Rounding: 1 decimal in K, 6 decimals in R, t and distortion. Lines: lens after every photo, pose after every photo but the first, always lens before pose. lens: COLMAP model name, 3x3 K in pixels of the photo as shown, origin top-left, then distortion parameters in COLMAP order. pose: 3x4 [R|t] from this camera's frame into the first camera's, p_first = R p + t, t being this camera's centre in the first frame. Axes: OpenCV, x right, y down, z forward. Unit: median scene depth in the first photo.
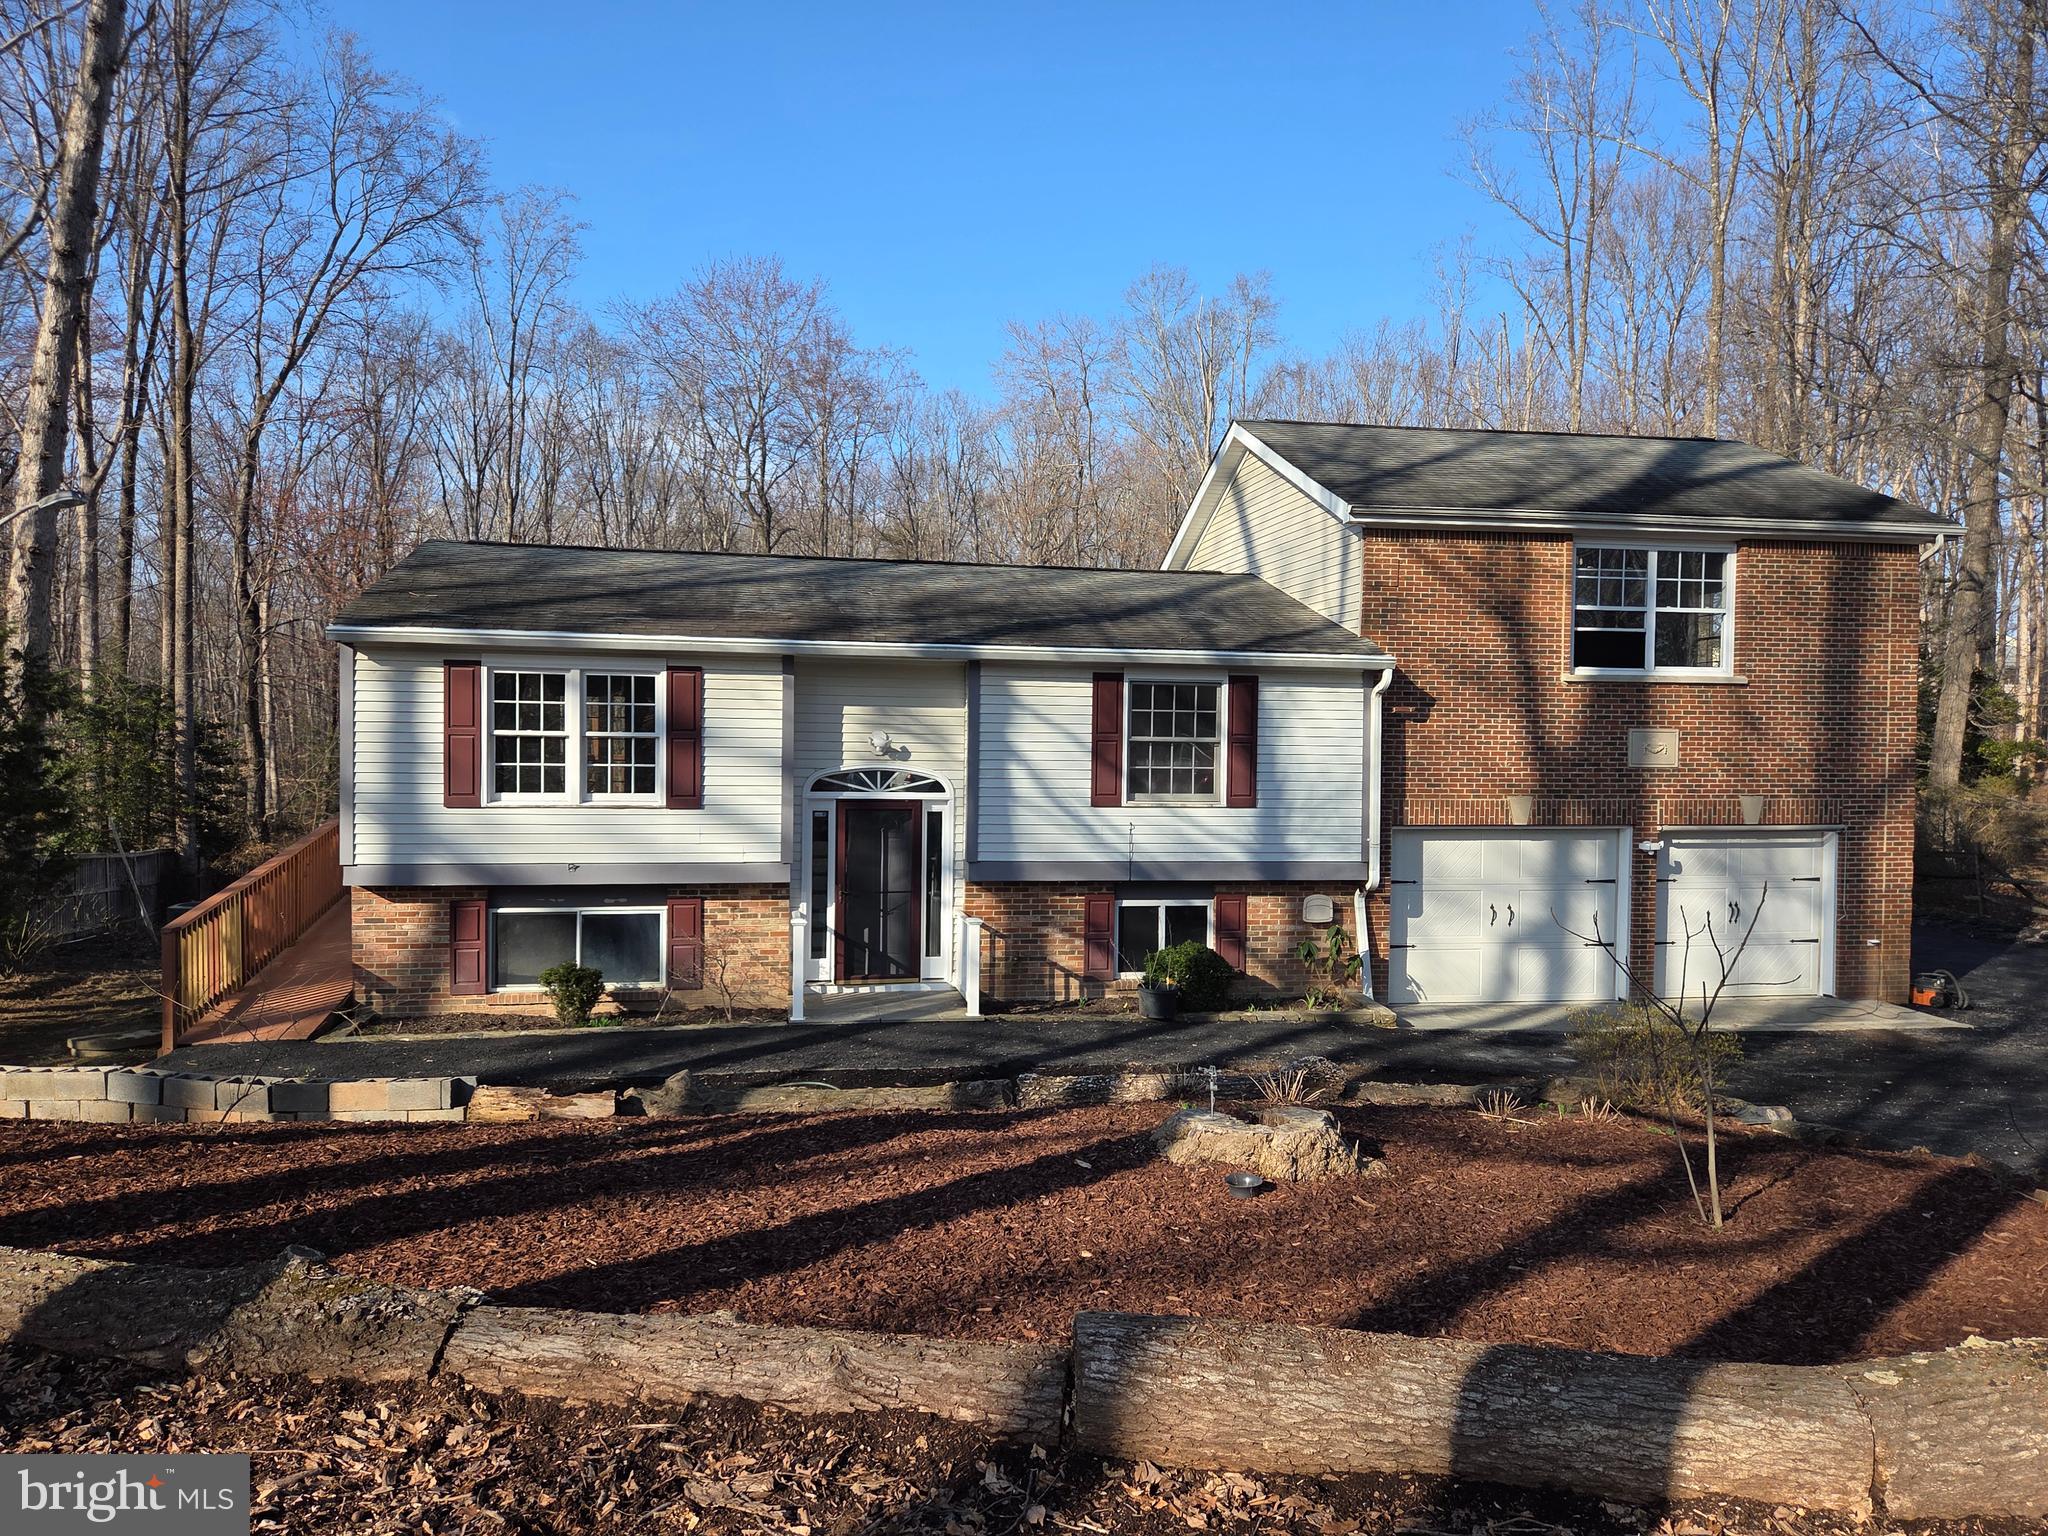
lens RADIAL K [[1347.1, 0, 1034.9], [0, 1347.1, 808.0], [0, 0, 1]] dist [0.044759, -0.008317]
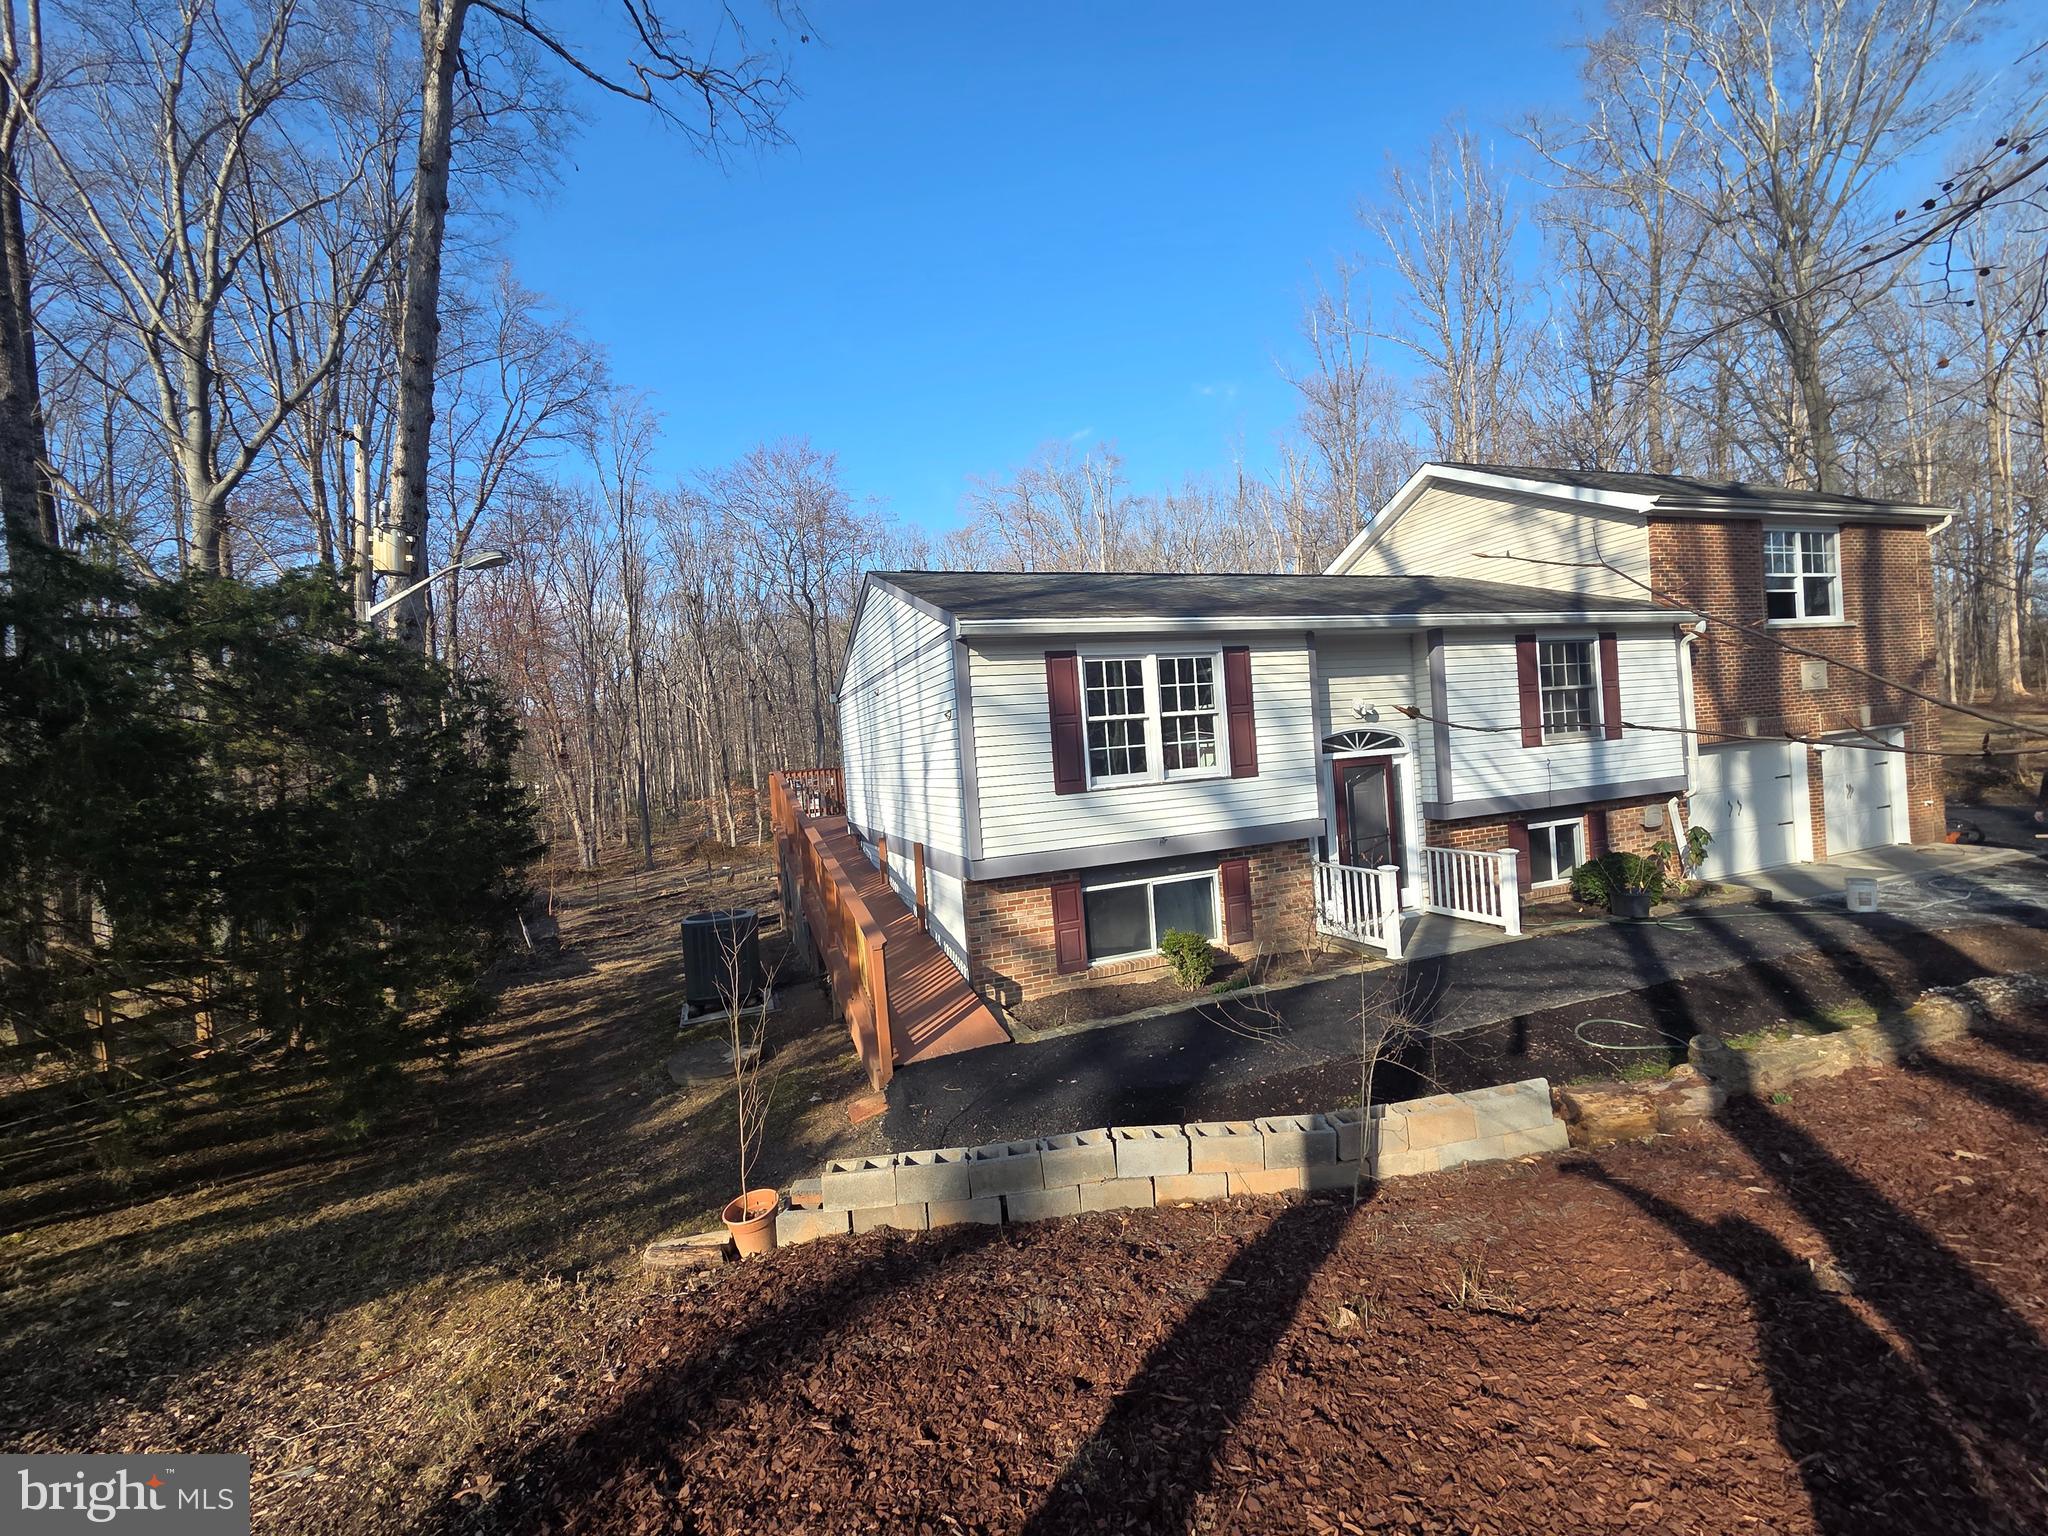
lens RADIAL K [[821.9, 0, 1032.4], [0, 821.9, 770.5], [0, 0, 1]] dist [0.014598, -0.000320]
pose [[0.977611, -0.091110, 0.189674, -0.512392], [0.098217, 0.994760, -0.028396, -0.002532], [-0.186093, 0.046389, 0.981436, 0.357386]]
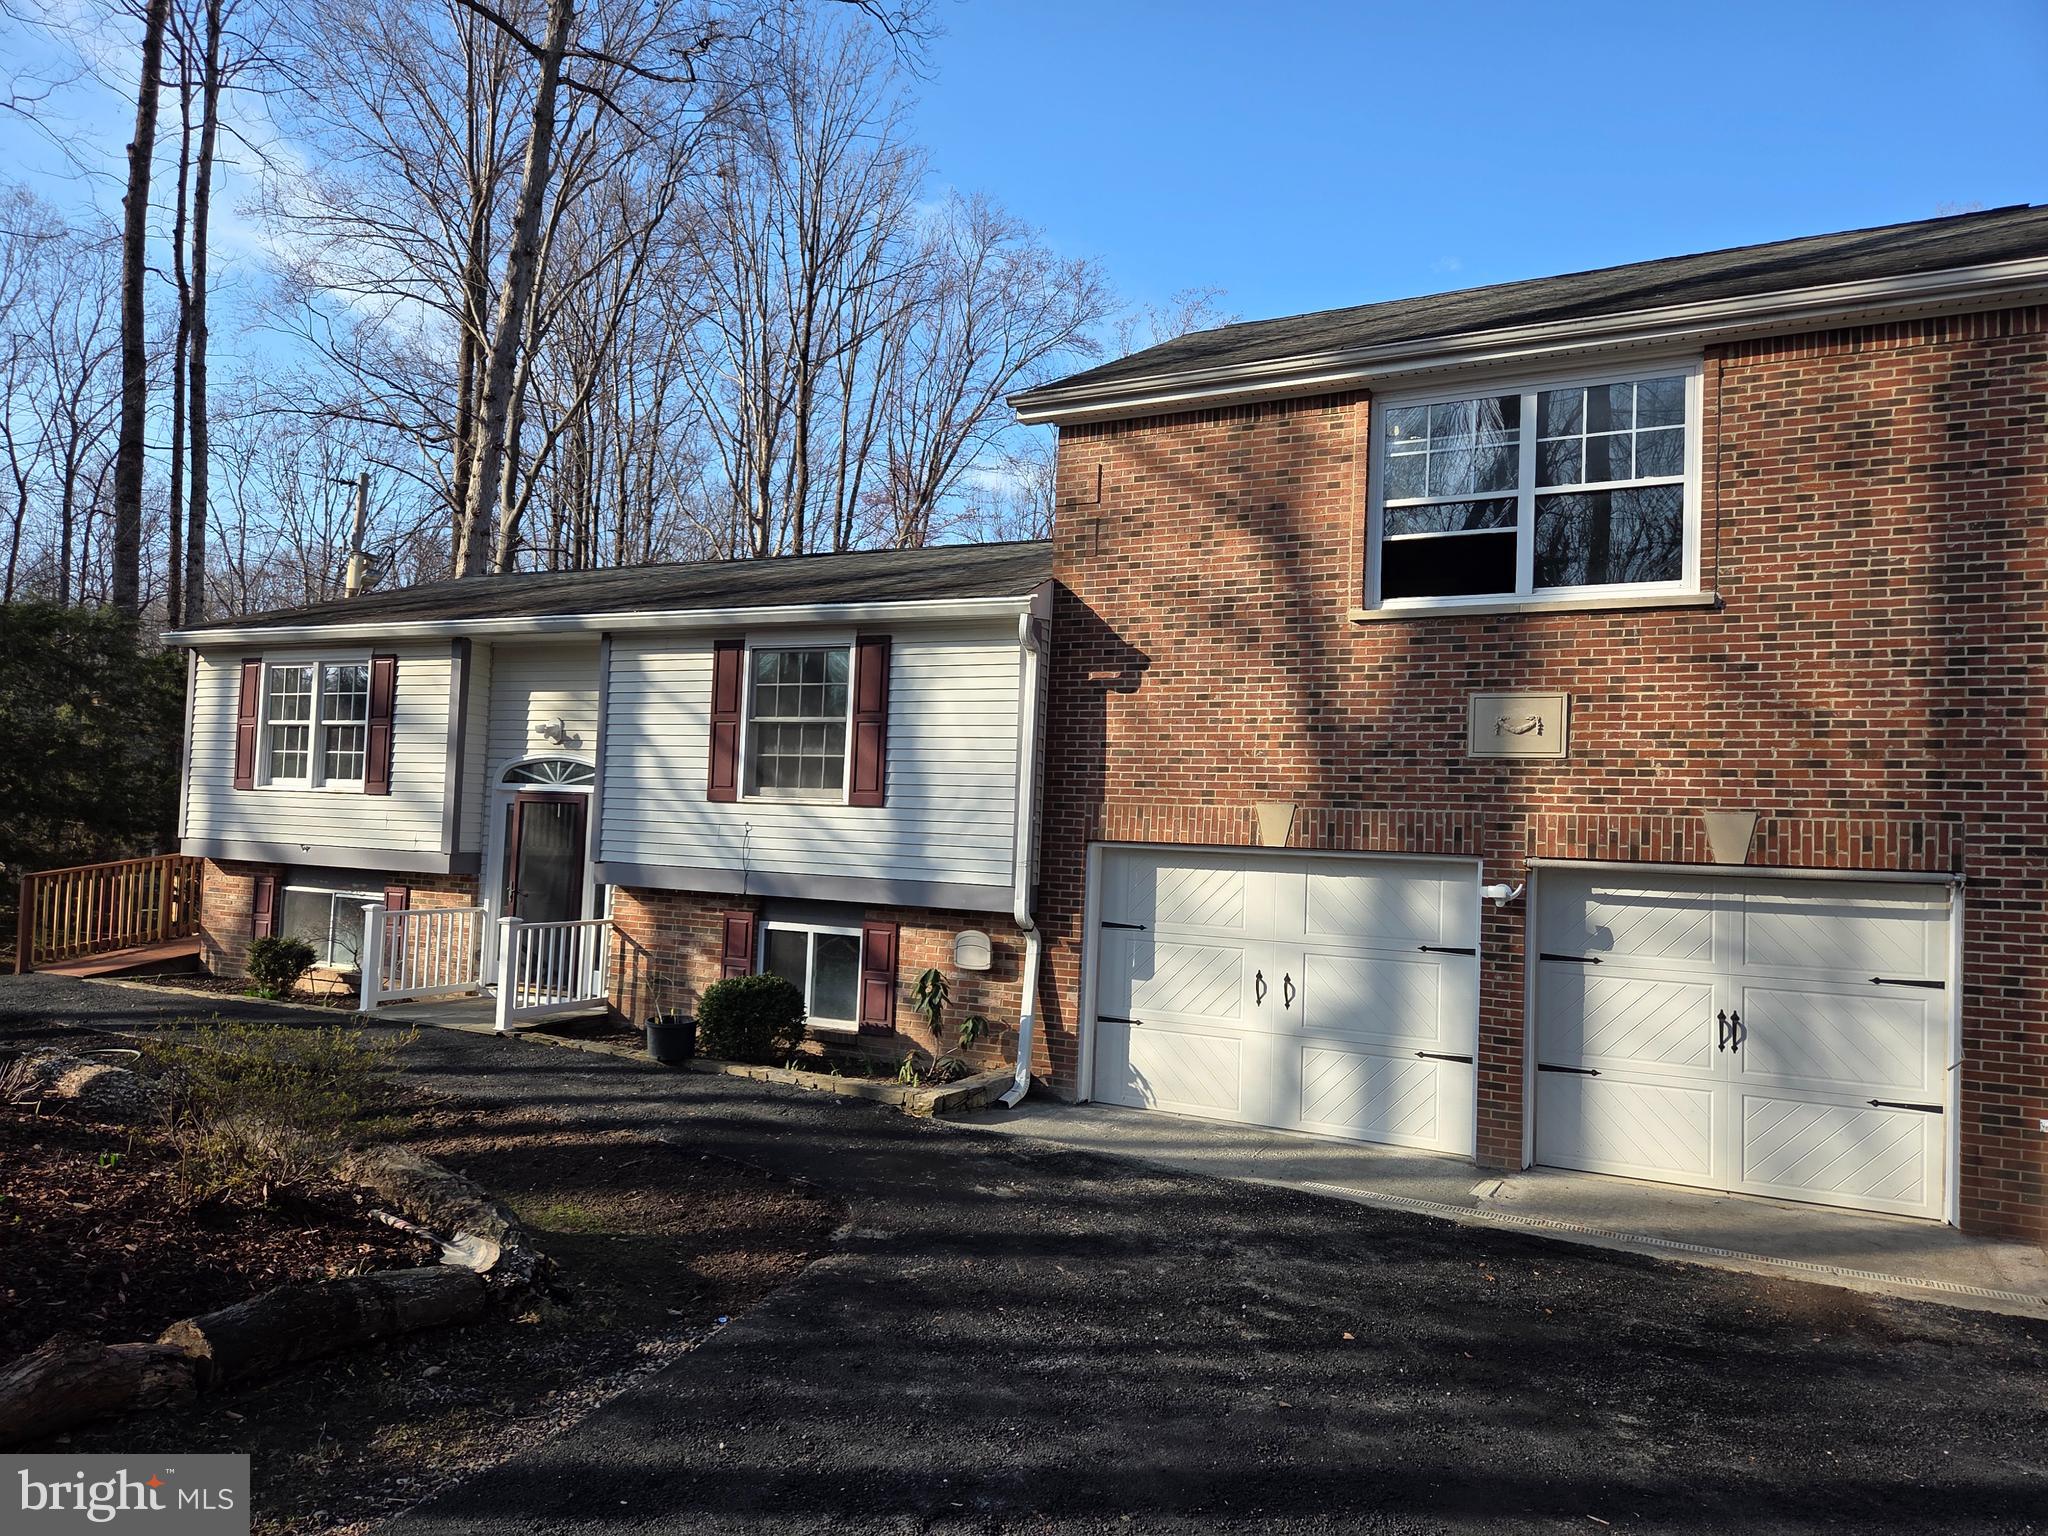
lens RADIAL K [[1347.1, 0, 1024.9], [0, 1347.1, 762.9], [0, 0, 1]] dist [0.044759, -0.008317]
pose [[0.802829, -0.005159, -0.596187, 0.679631], [-0.043358, 0.996810, -0.067011, 0.022086], [0.594631, 0.079647, 0.800044, 0.440803]]
